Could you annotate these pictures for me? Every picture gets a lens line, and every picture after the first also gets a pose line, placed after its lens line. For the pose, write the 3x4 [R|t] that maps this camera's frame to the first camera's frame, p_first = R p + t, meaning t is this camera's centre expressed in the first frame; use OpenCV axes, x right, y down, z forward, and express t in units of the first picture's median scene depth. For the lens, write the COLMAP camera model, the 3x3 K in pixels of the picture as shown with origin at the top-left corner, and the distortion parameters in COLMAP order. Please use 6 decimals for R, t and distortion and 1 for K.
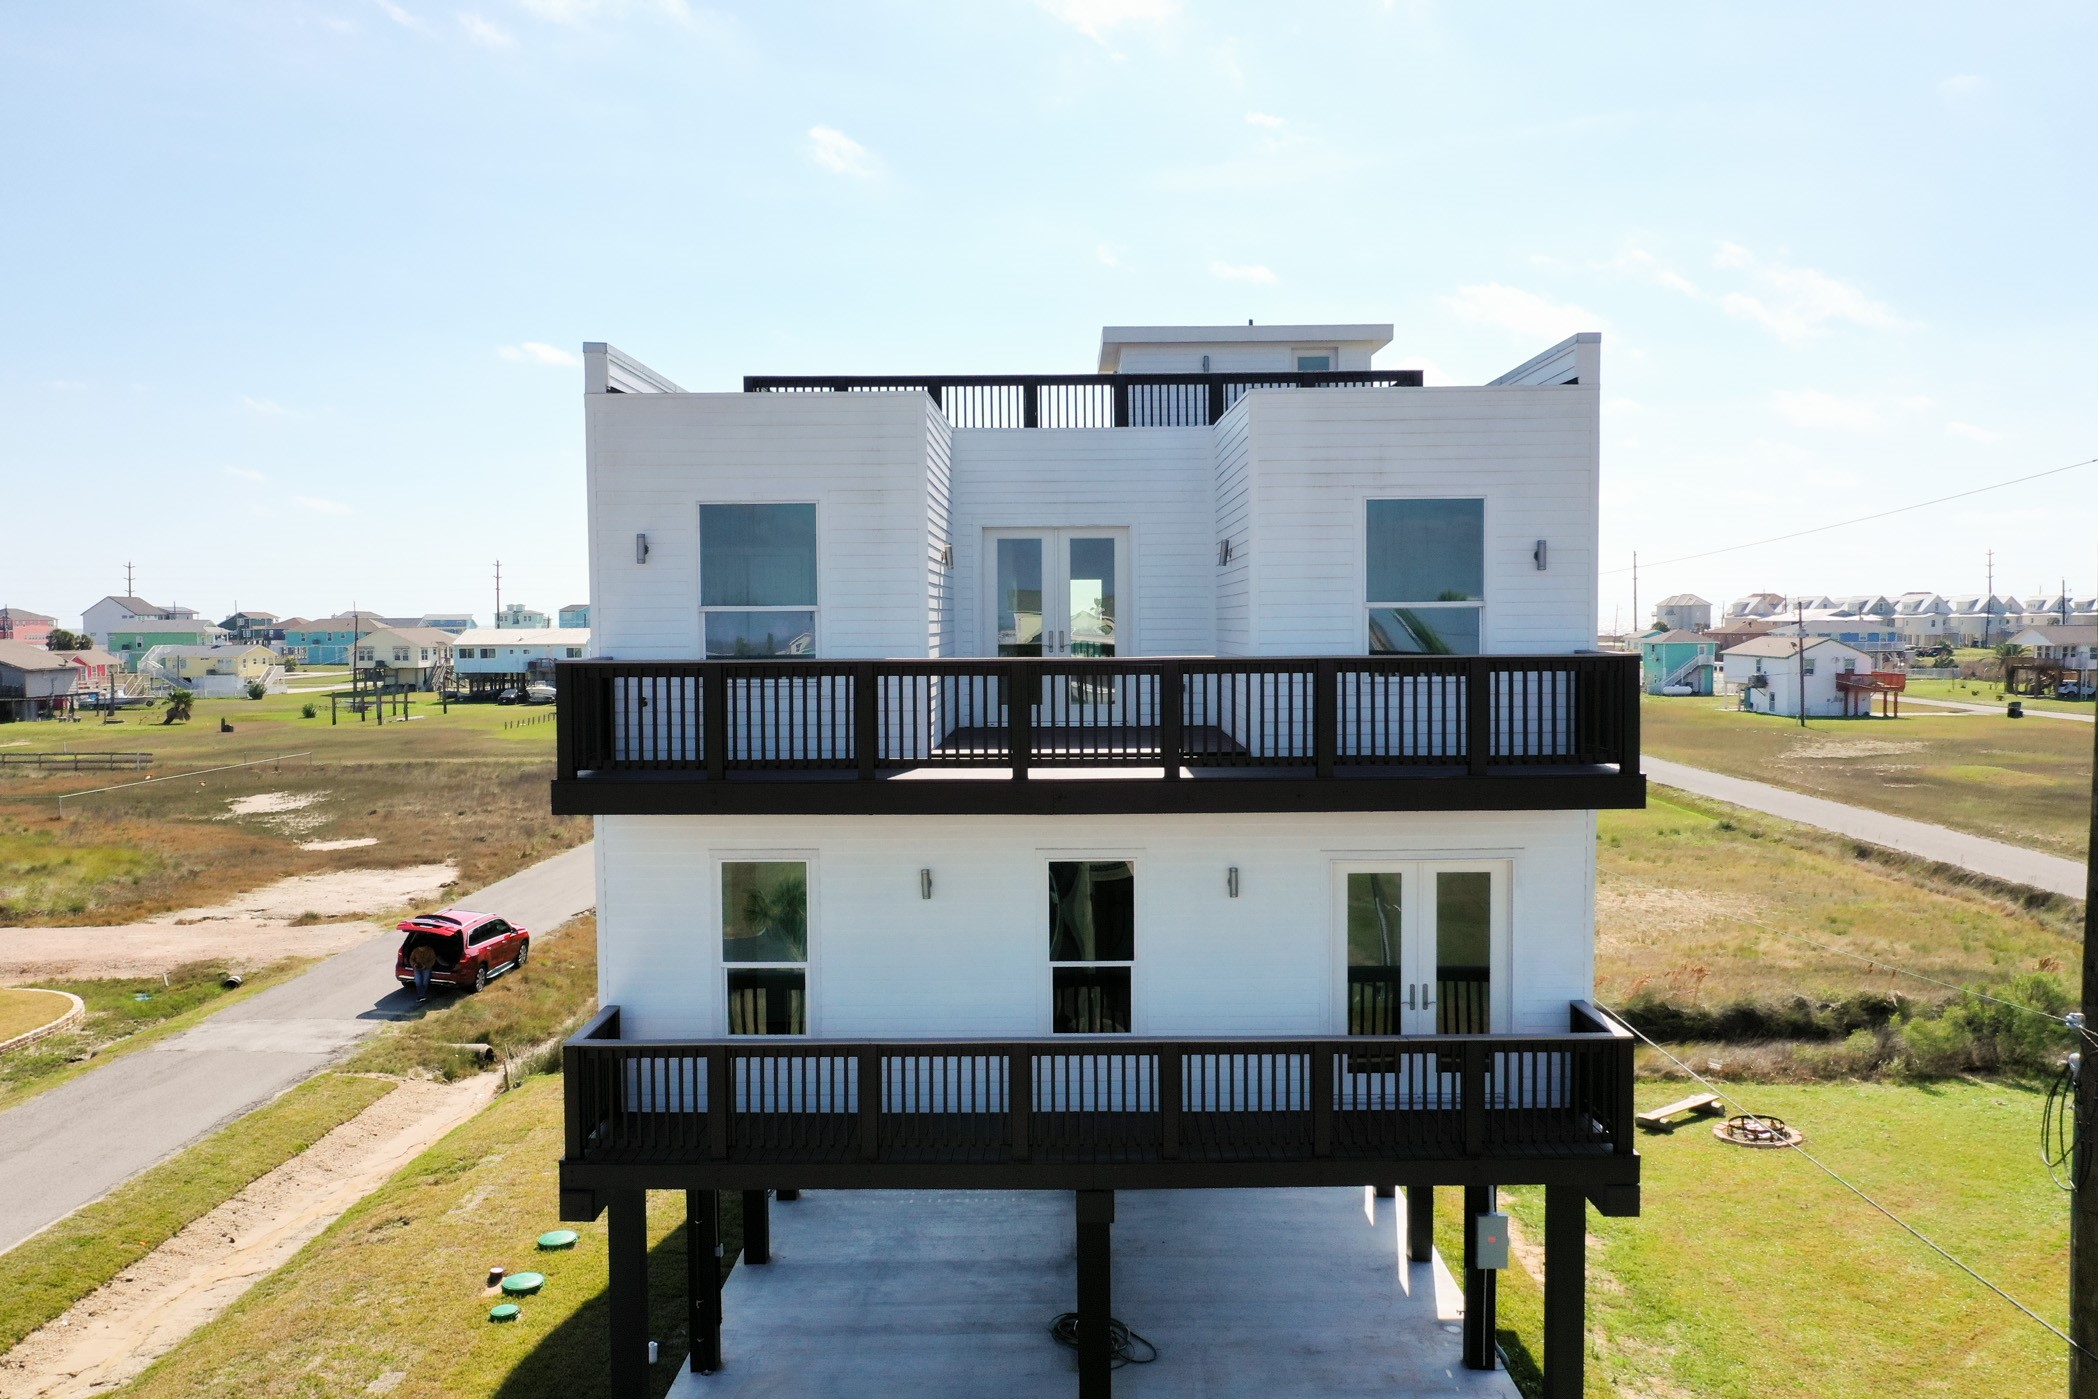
lens RADIAL K [[1657.1, 0, 1049.1], [0, 1657.1, 693.4], [0, 0, 1]] dist [0.007298, -0.002407]
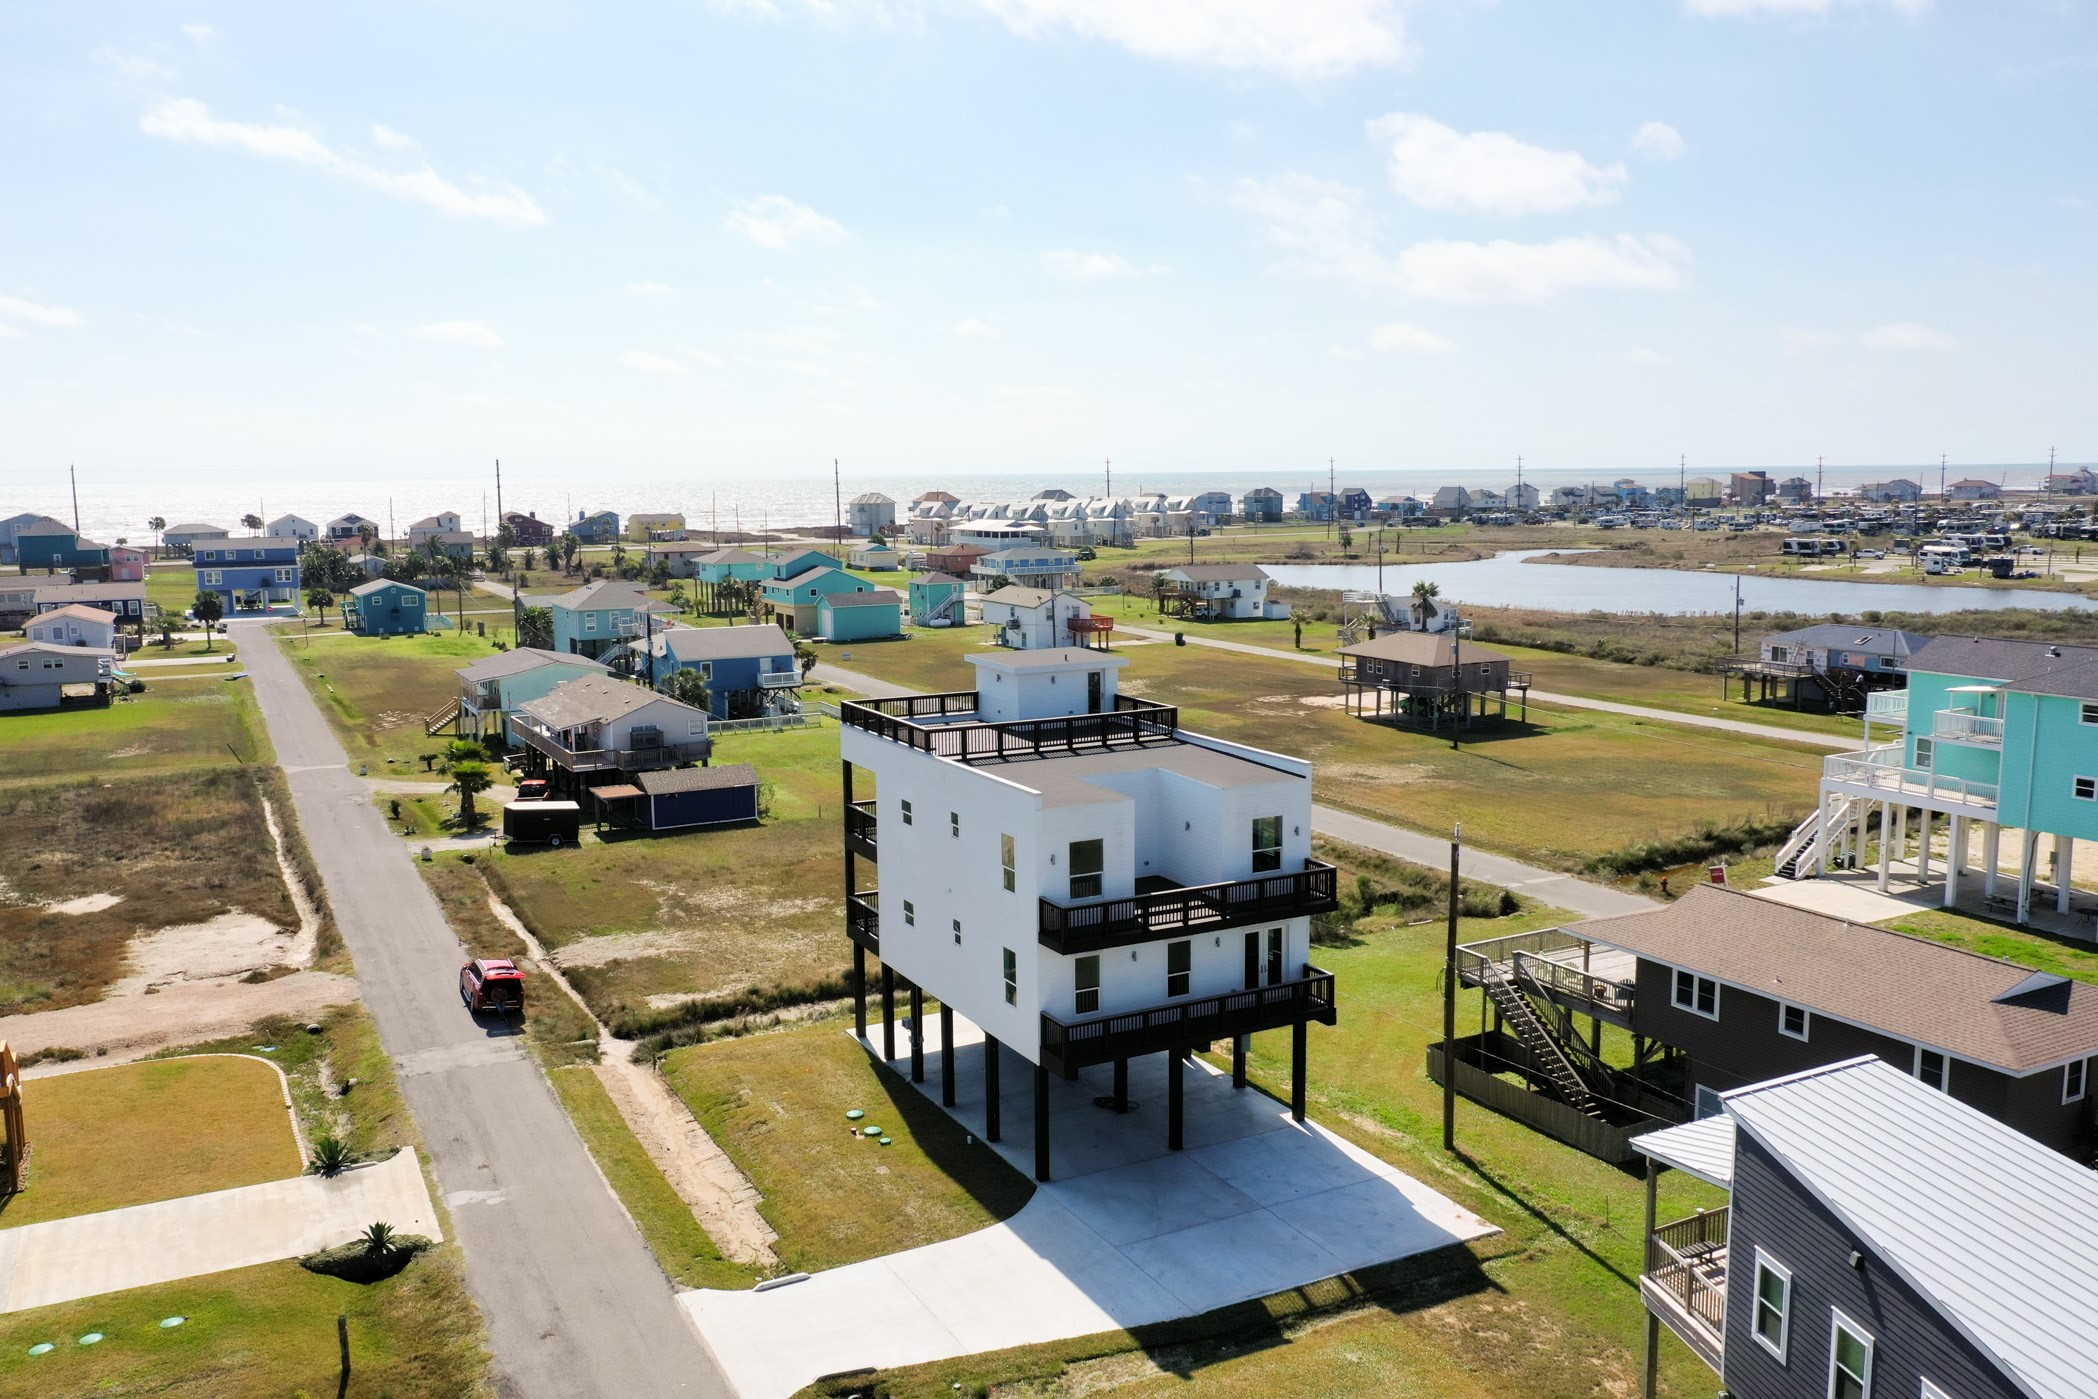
lens RADIAL K [[1657.1, 0, 1049.1], [0, 1657.1, 693.4], [0, 0, 1]] dist [0.007298, -0.002407]
pose [[0.877343, -0.065615, 0.475357, -1.617896], [0.025635, 0.995602, 0.090113, -0.641806], [-0.479179, -0.066874, 0.875166, -1.555613]]
